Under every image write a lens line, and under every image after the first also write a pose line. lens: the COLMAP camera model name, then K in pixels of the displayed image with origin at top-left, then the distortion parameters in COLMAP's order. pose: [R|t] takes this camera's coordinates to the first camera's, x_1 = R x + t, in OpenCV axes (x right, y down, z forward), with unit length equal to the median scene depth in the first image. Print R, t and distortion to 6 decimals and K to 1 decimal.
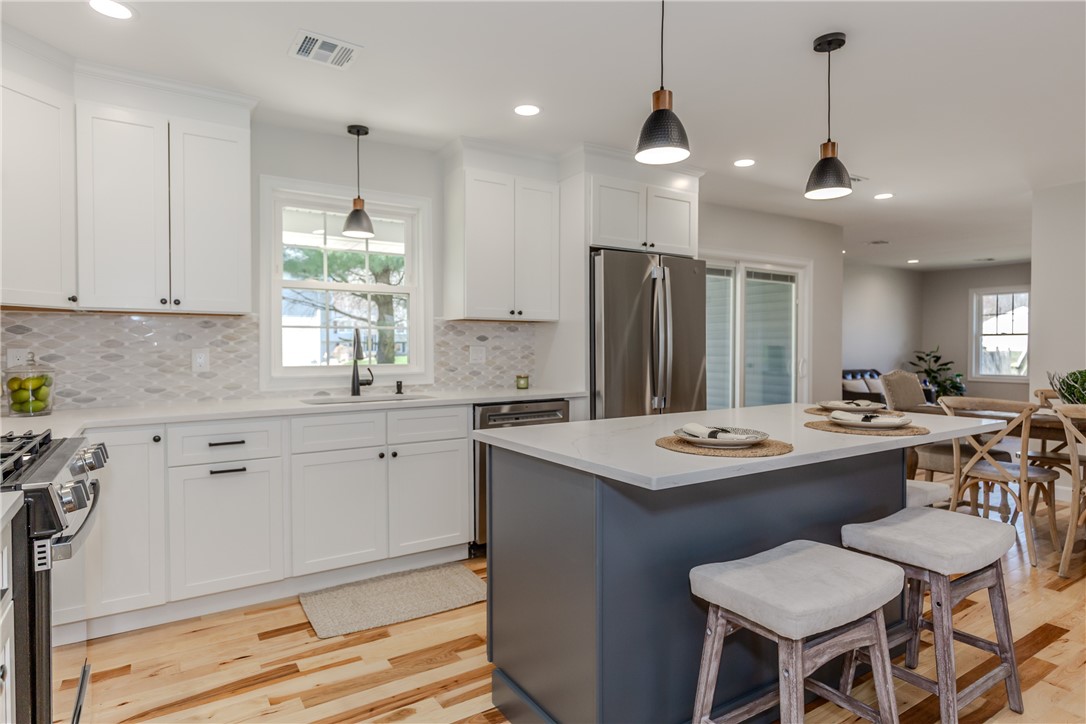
lens RADIAL K [[607.3, 0, 538.4], [0, 607.3, 356.9], [0, 0, 1]] dist [0.006698, -0.002340]
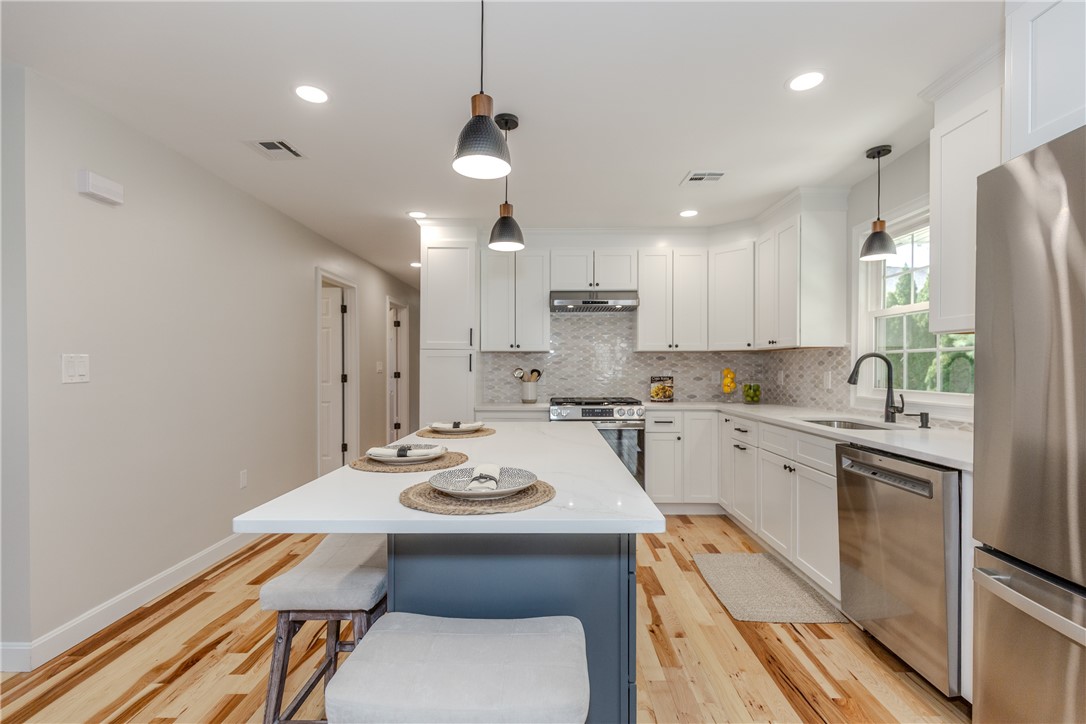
lens RADIAL K [[487.4, 0, 551.9], [0, 487.4, 367.0], [0, 0, 1]] dist [0.003787, -0.002221]
pose [[-0.532762, 0.001419, -0.846264, 0.708695], [-0.013315, 0.999861, 0.010059, -0.026619], [0.846160, 0.016626, -0.532669, 1.057247]]
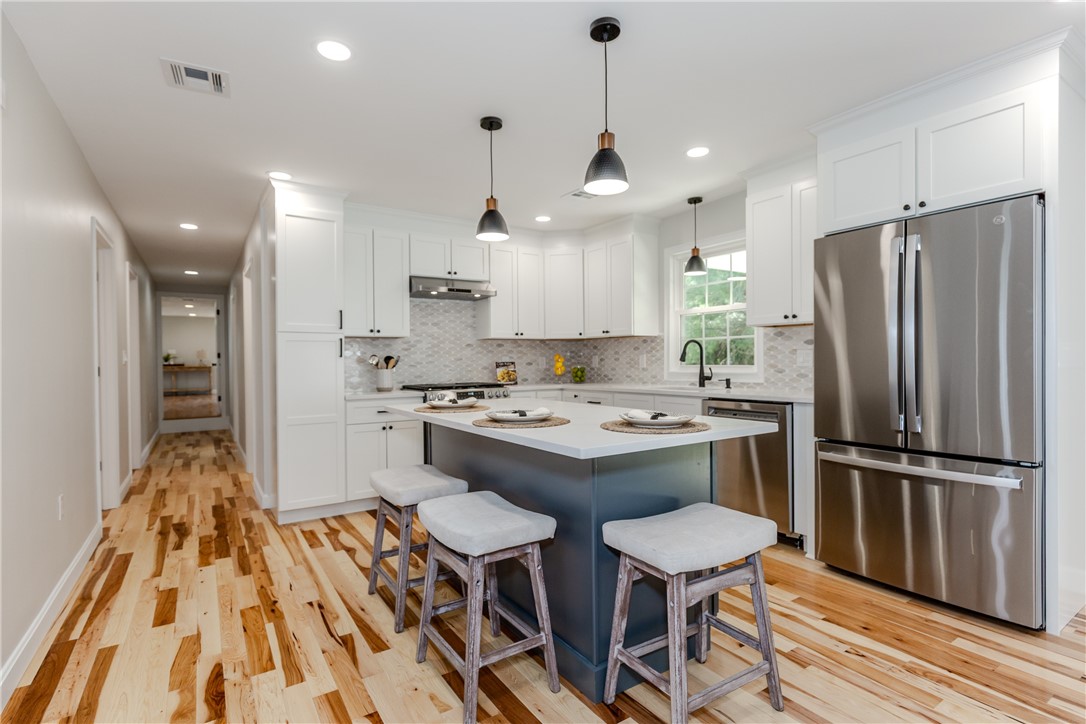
lens RADIAL K [[515.8, 0, 550.5], [0, 515.8, 366.2], [0, 0, 1]] dist [-0.003279, -0.000812]
pose [[0.025367, 0.014116, -0.999579, 0.980299], [-0.004819, 0.999890, 0.013998, 0.000188], [0.999667, 0.004462, 0.025433, 0.682665]]
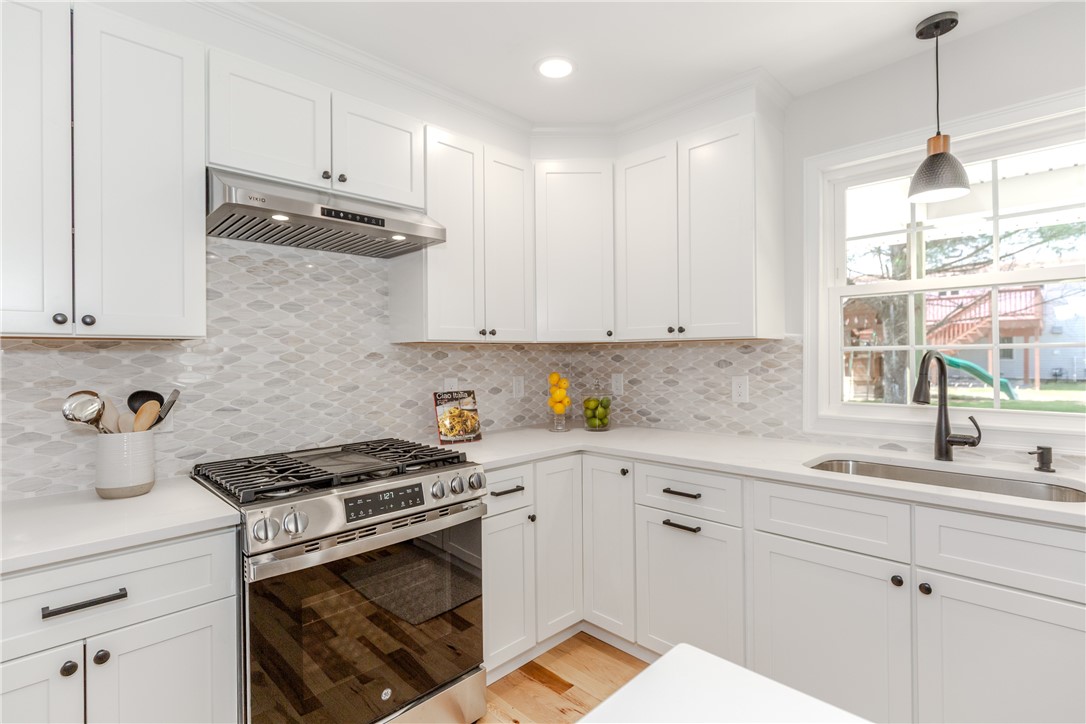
lens RADIAL K [[515.8, 0, 544.9], [0, 515.8, 355.1], [0, 0, 1]] dist [-0.003279, -0.000812]
pose [[0.217646, -0.001886, -0.976026, 0.130024], [-0.005898, 0.999977, -0.003248, -0.041287], [0.976010, 0.006464, 0.217629, 0.547271]]
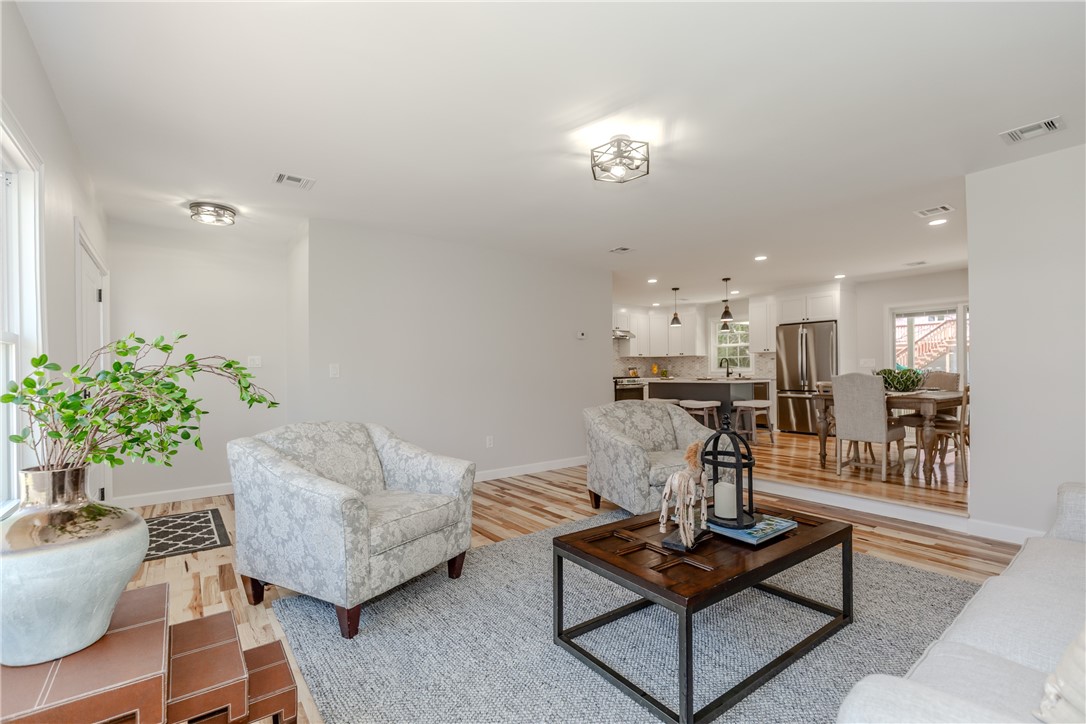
lens RADIAL K [[487.4, 0, 539.5], [0, 487.4, 366.5], [0, 0, 1]] dist [0.003787, -0.002221]
pose [[0.083595, -0.009906, -0.996451, 2.602242], [-0.002857, 0.999944, -0.010181, 0.038052], [0.996496, 0.003698, 0.083562, -0.321784]]
